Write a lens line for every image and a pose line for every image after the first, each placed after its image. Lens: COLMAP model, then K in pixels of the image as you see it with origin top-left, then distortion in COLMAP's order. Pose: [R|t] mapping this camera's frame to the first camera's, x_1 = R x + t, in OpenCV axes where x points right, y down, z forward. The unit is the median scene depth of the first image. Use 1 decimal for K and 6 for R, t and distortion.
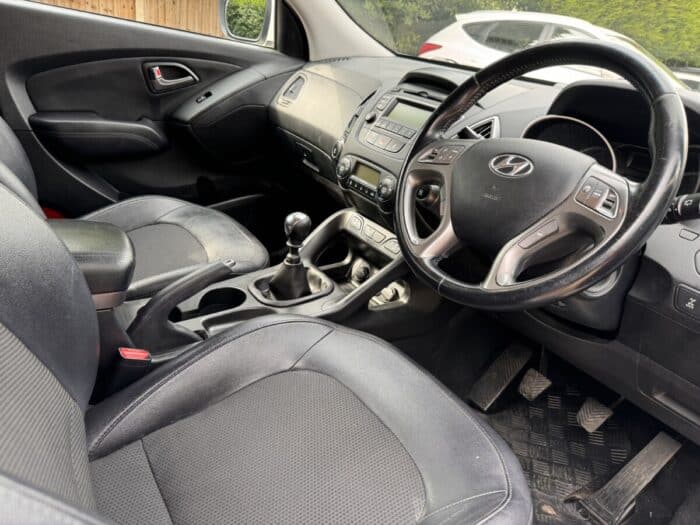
lens RADIAL K [[525.6, 0, 350.0], [0, 525.6, 262.5], [0, 0, 1]] dist [0.041692, -0.124880]
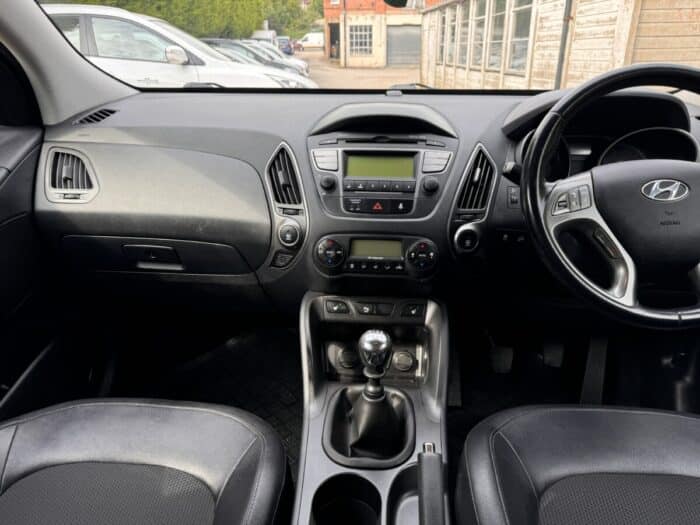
lens RADIAL K [[512.7, 0, 351.5], [0, 512.7, 265.2], [0, 0, 1]] dist [0.077250, -0.124809]
pose [[0.610225, -0.416517, 0.673898, -0.407779], [0.385769, 0.899200, 0.206450, -0.243500], [-0.691959, 0.133988, 0.709394, 0.341657]]
